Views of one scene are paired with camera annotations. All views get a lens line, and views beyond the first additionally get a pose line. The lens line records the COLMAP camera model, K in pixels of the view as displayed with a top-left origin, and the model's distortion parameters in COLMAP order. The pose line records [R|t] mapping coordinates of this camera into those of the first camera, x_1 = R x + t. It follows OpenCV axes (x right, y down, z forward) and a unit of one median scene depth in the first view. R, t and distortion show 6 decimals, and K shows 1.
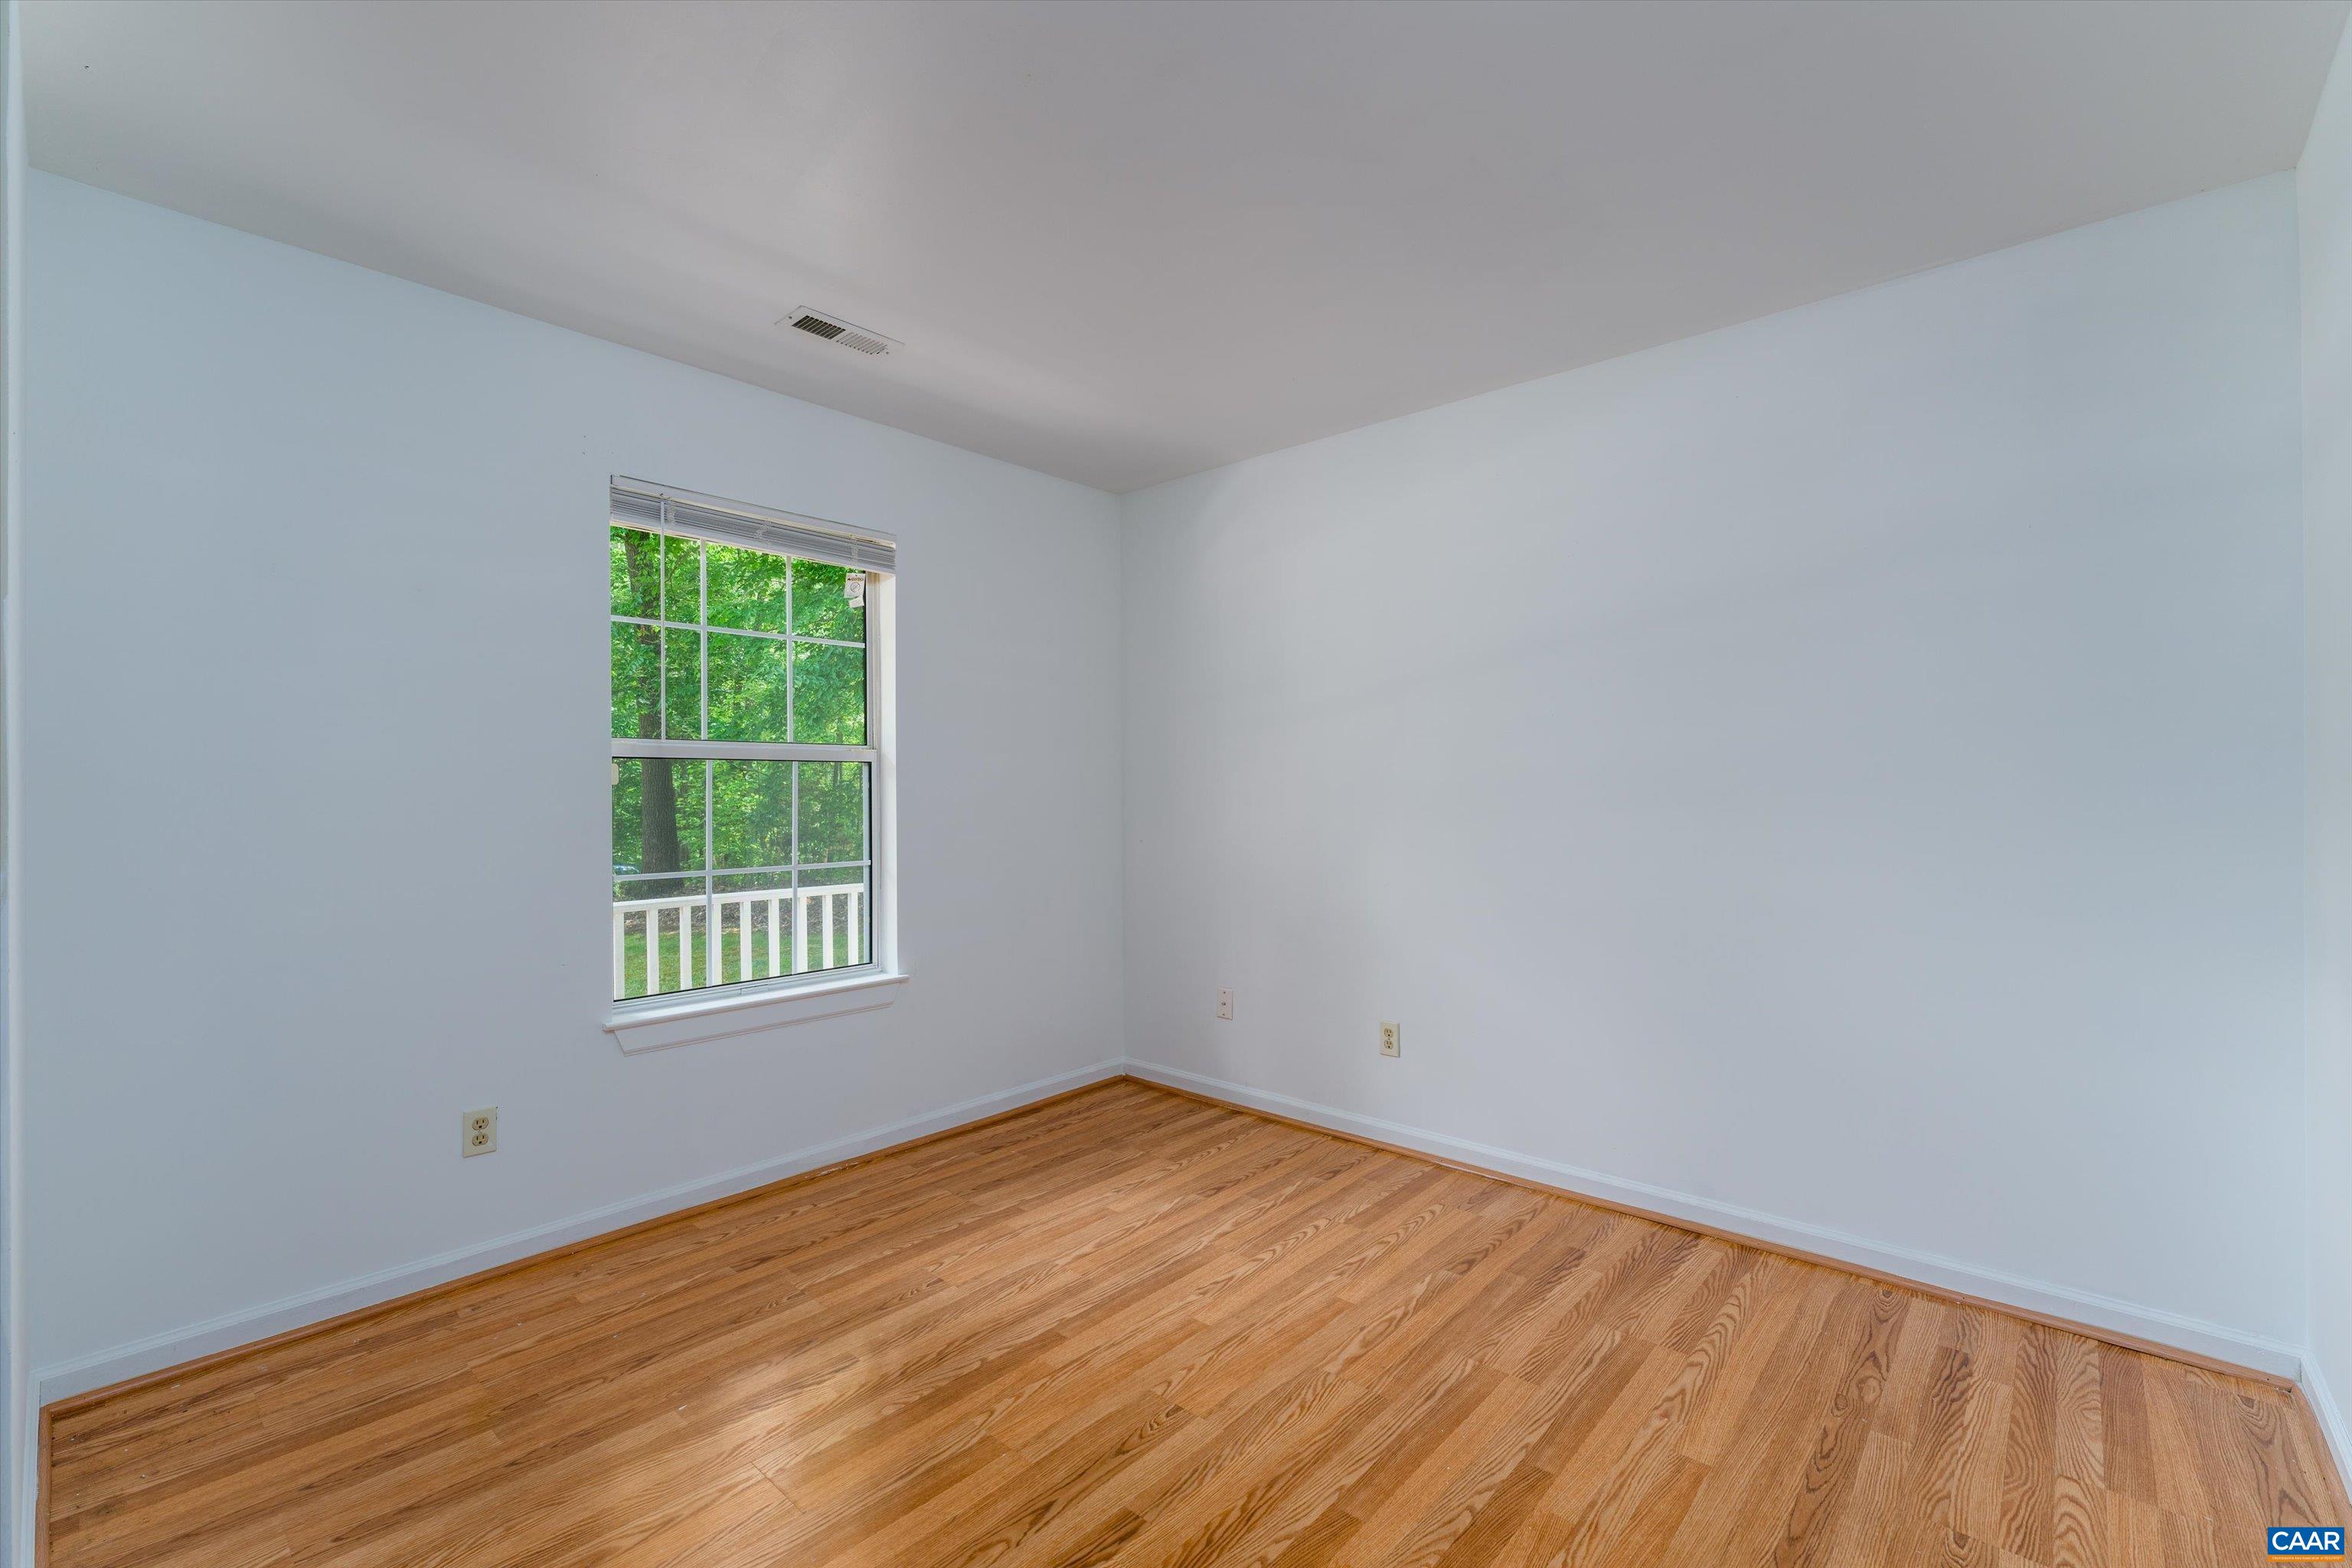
lens RADIAL K [[1018.5, 0, 1171.6], [0, 1018.5, 767.0], [0, 0, 1]] dist [0.000345, 0.000104]
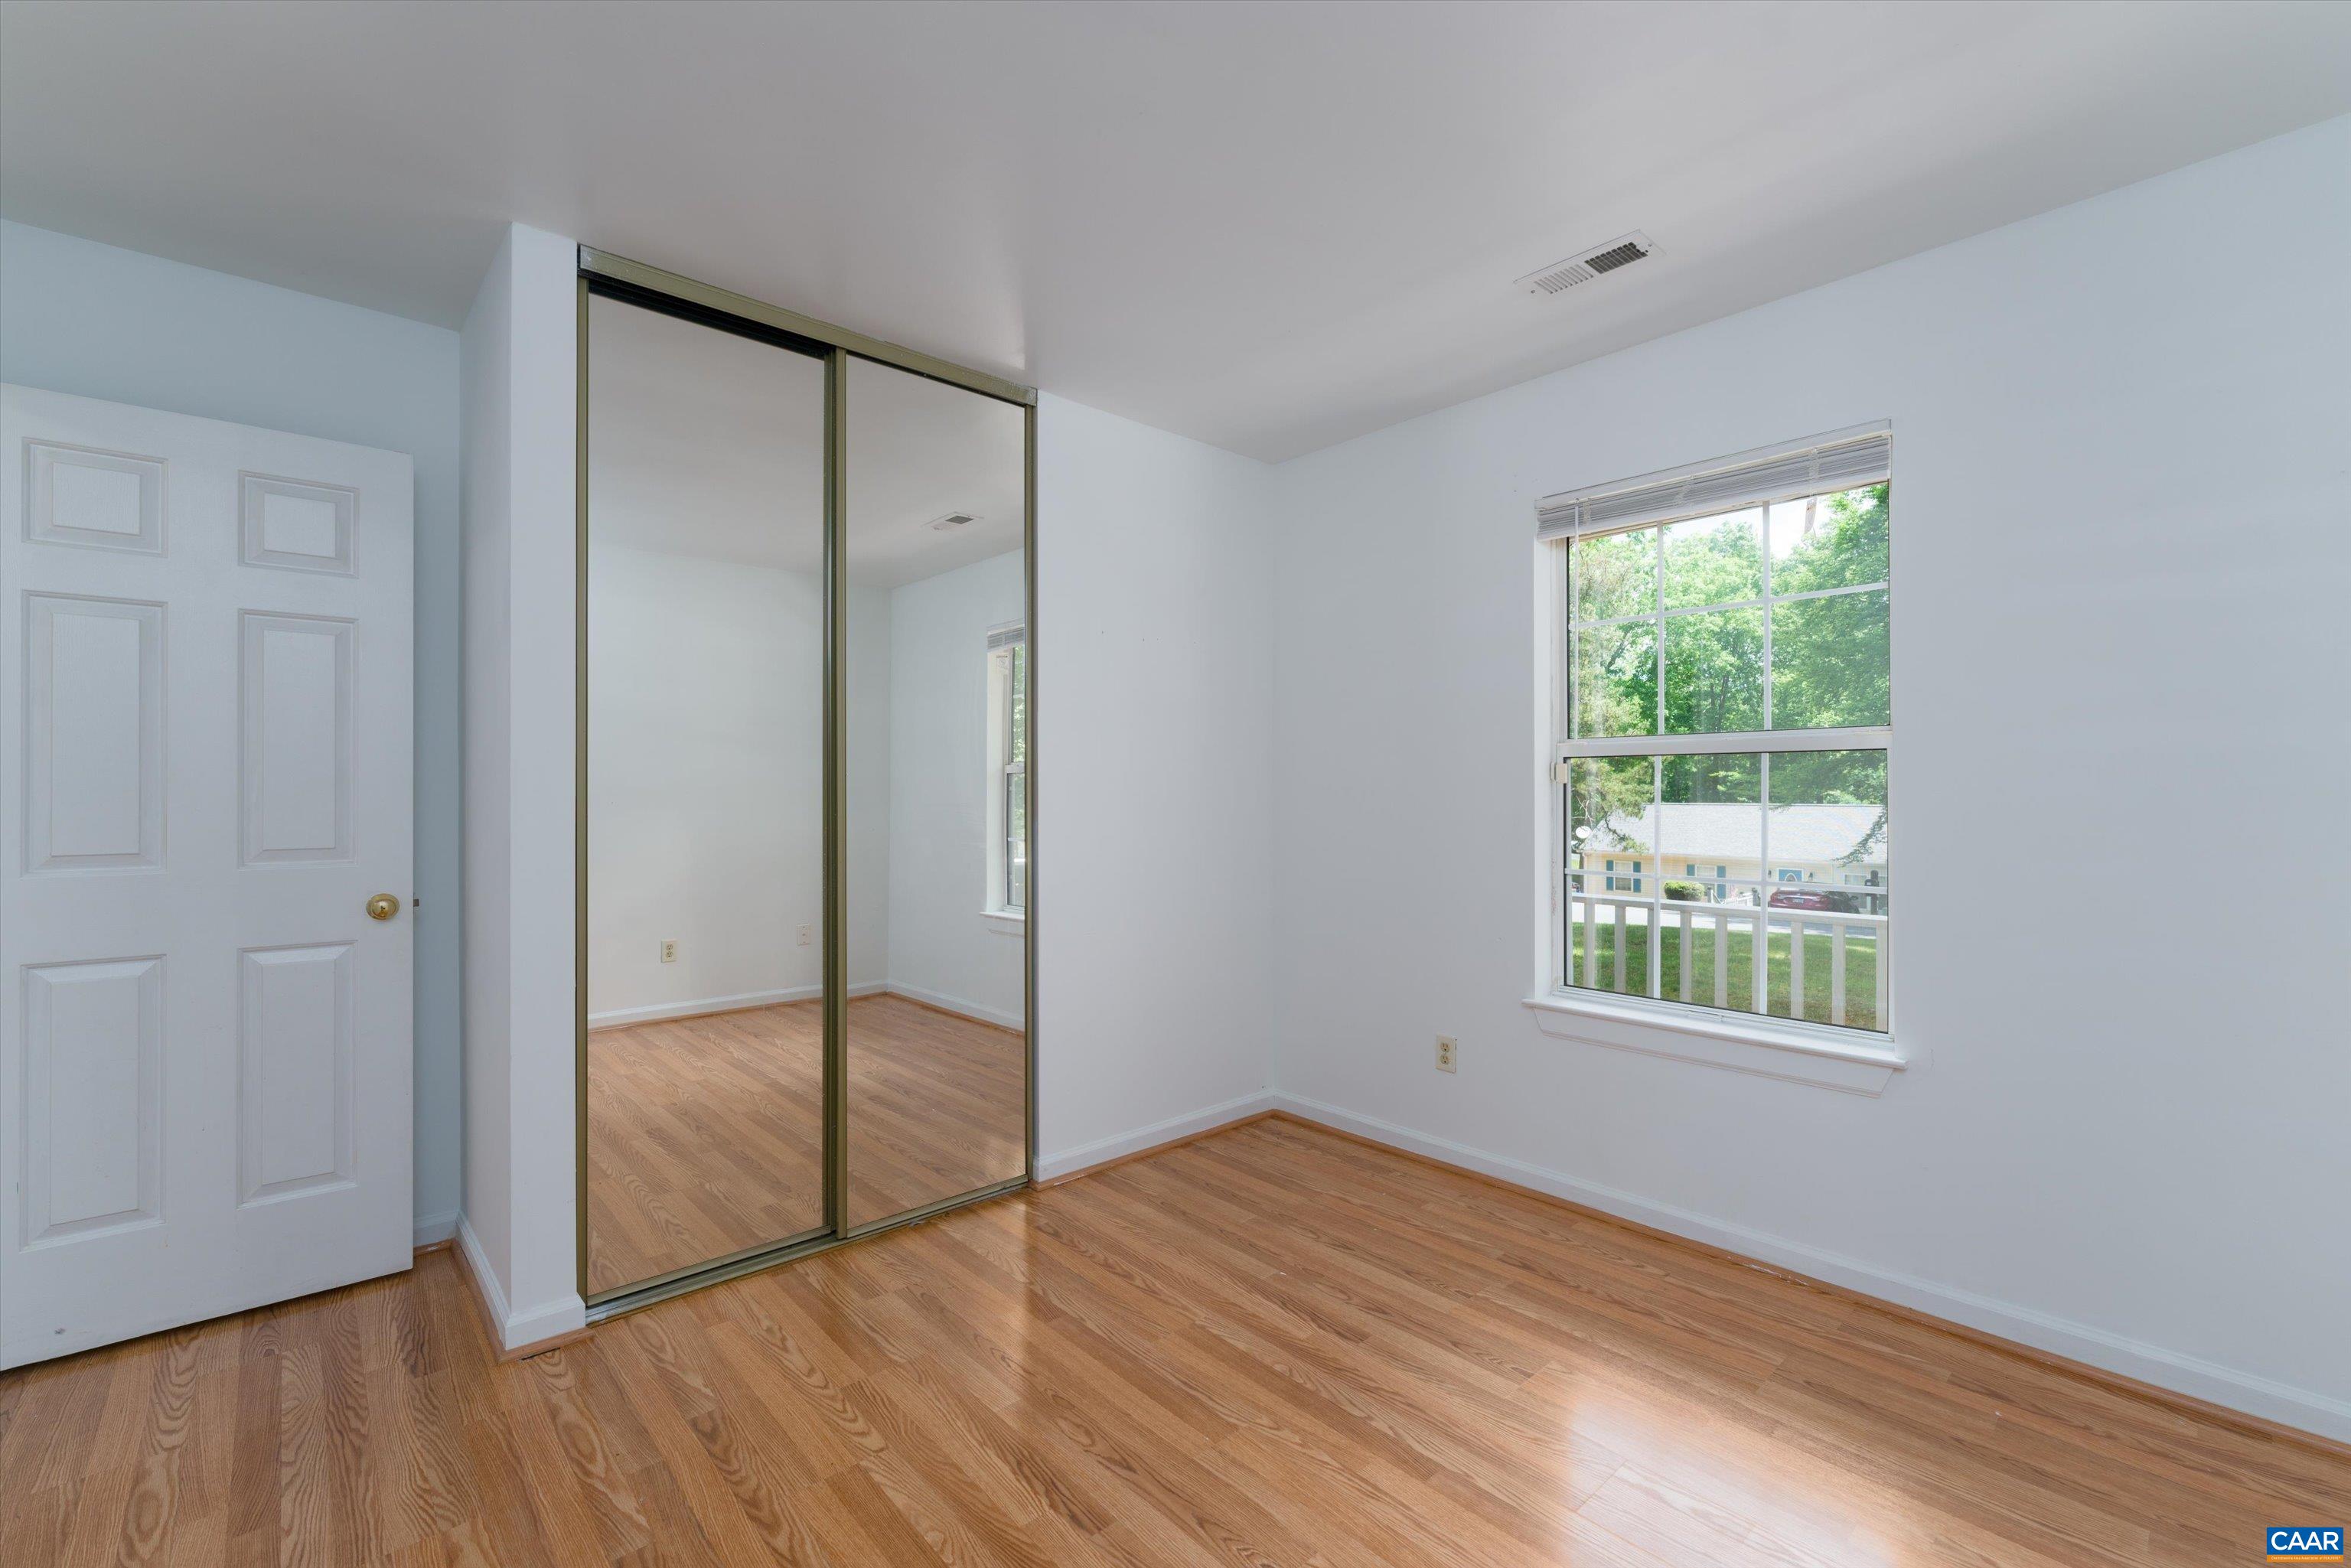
lens RADIAL K [[1018.0, 0, 1177.4], [0, 1018.0, 784.1], [0, 0, 1]] dist [0.000345, 0.000104]
pose [[-0.119190, 0.002271, -0.992869, 0.644762], [0.028295, 0.999599, -0.001111, 0.007859], [0.992468, -0.028226, -0.119206, 0.829050]]
